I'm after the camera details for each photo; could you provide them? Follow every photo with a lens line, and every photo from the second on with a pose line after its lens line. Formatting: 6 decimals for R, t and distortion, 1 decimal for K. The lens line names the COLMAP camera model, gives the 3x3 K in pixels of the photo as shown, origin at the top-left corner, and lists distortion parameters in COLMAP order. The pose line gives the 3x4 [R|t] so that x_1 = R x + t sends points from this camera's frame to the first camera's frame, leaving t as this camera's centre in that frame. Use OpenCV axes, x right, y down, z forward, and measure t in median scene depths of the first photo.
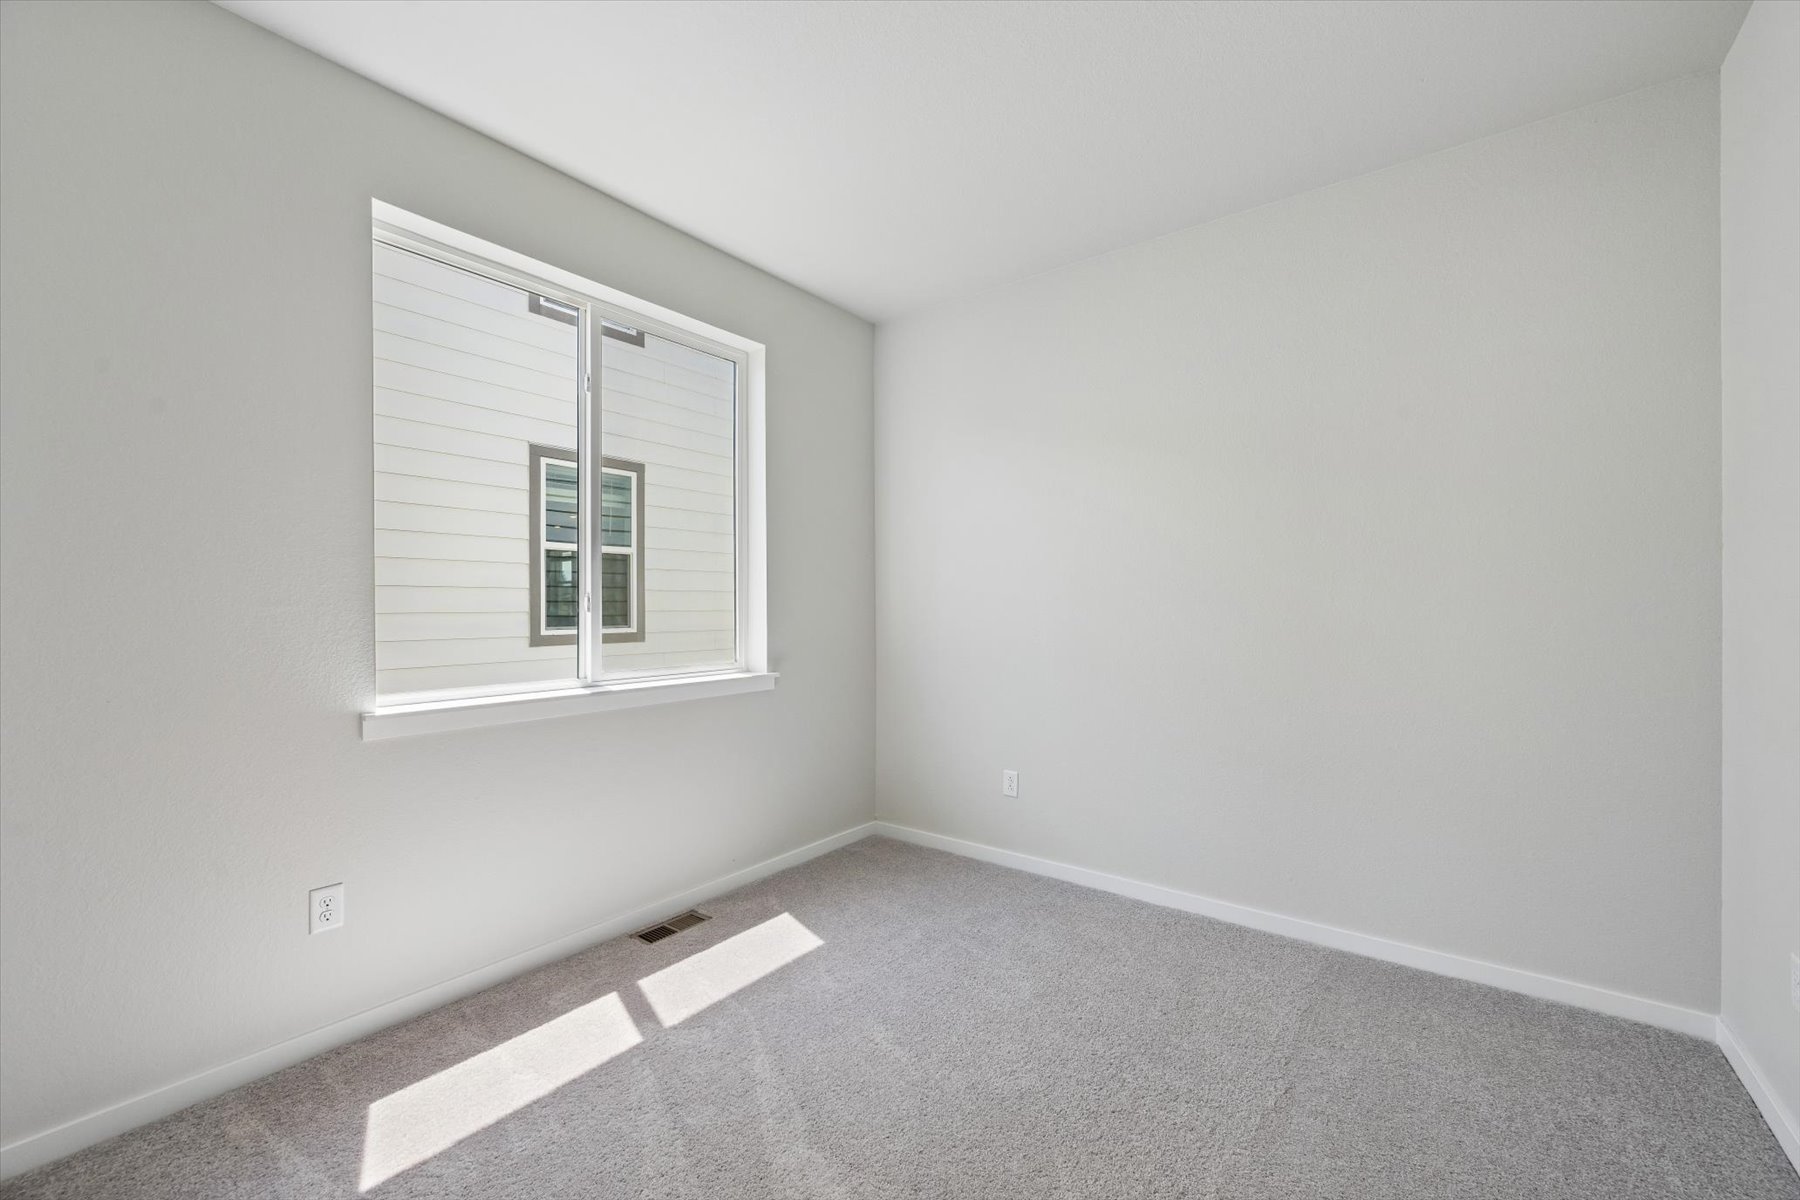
lens RADIAL K [[751.6, 0, 897.4], [0, 751.6, 601.4], [0, 0, 1]] dist [0.000899, -0.000234]
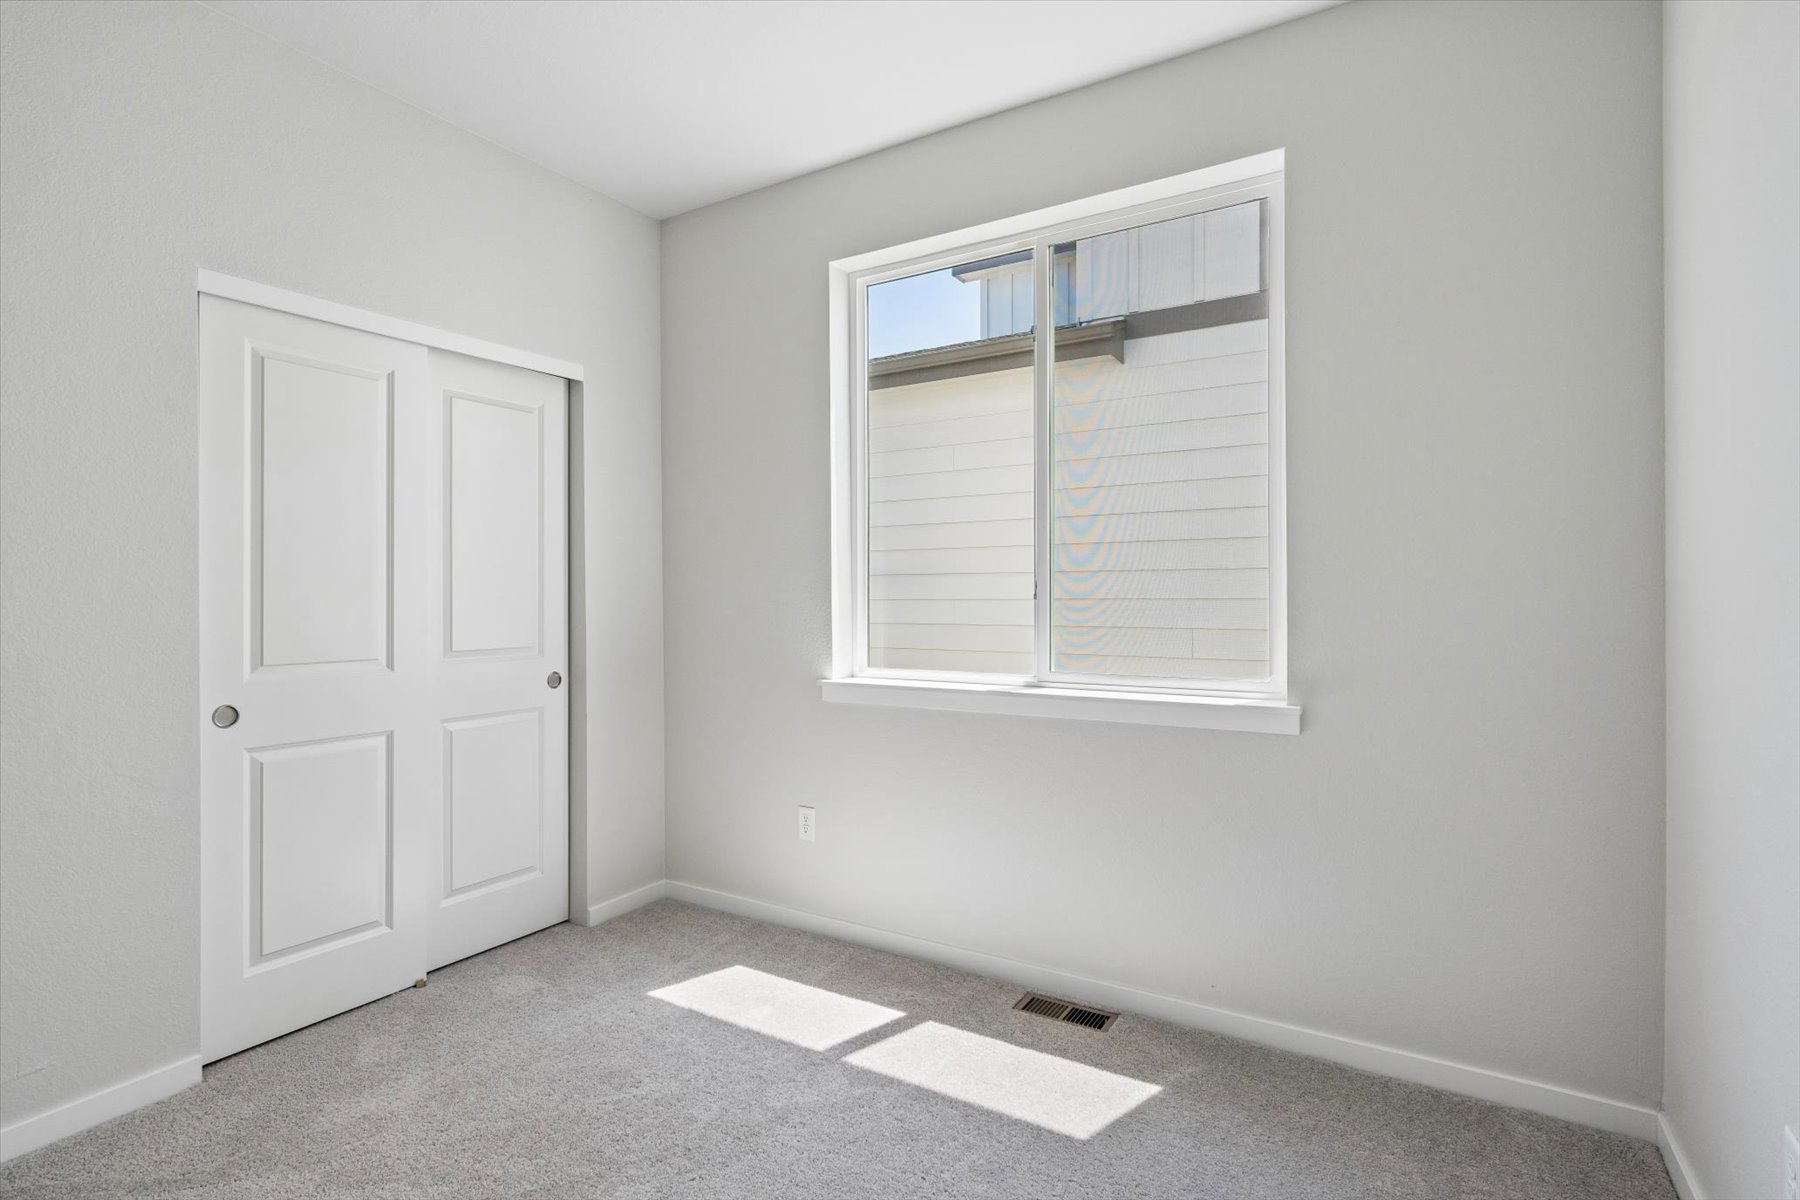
lens RADIAL K [[902.4, 0, 897.4], [0, 902.4, 598.1], [0, 0, 1]] dist [-0.007199, 0.000171]
pose [[0.073297, 0.008554, -0.997273, 0.701123], [0.009348, 0.999913, 0.009264, 0.003531], [0.997266, -0.010002, 0.073211, 0.901171]]
